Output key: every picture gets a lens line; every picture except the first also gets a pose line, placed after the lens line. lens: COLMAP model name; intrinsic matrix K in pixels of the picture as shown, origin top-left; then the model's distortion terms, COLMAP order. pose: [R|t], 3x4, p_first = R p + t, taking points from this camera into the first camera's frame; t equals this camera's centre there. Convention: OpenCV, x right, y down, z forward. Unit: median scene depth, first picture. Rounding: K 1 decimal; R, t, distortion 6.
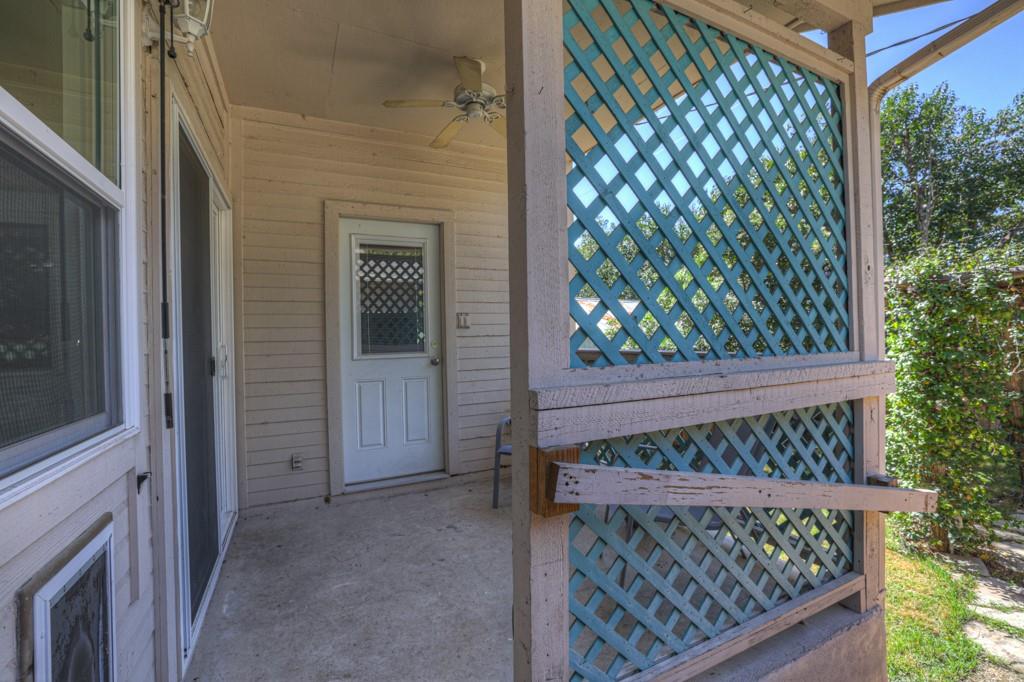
lens RADIAL K [[437.2, 0, 512.9], [0, 437.2, 337.1], [0, 0, 1]] dist [-0.026387, 0.006544]
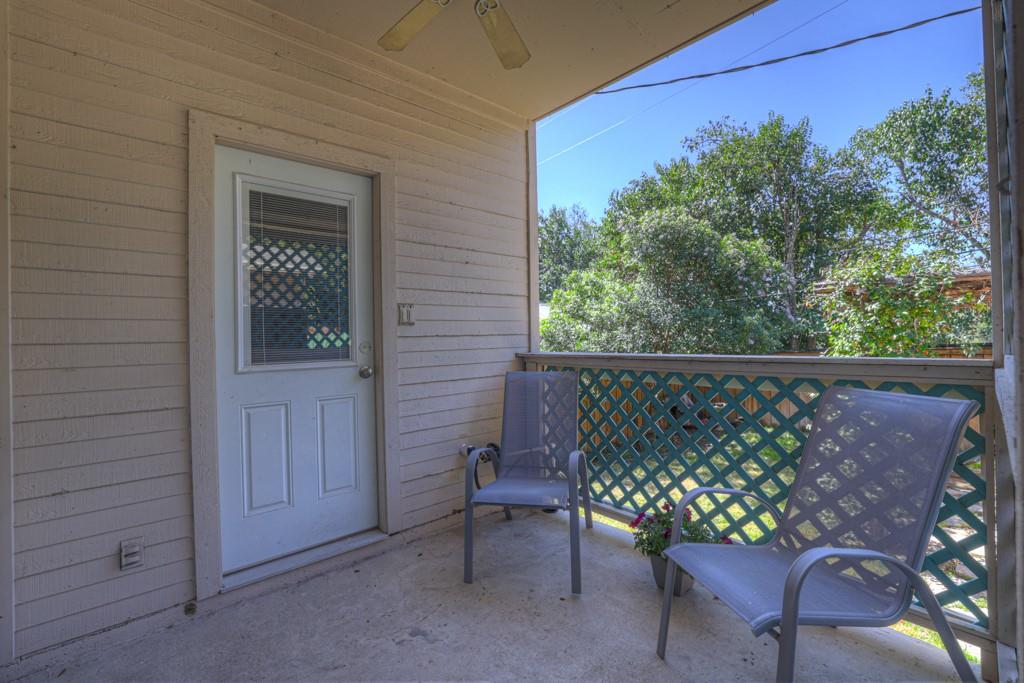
lens RADIAL K [[437.2, 0, 510.1], [0, 437.2, 336.5], [0, 0, 1]] dist [-0.026387, 0.006544]
pose [[0.964657, 0.002809, 0.263492, -0.150093], [0.000412, 0.999926, -0.012168, 0.007822], [-0.263507, 0.011846, 0.964585, 0.291266]]
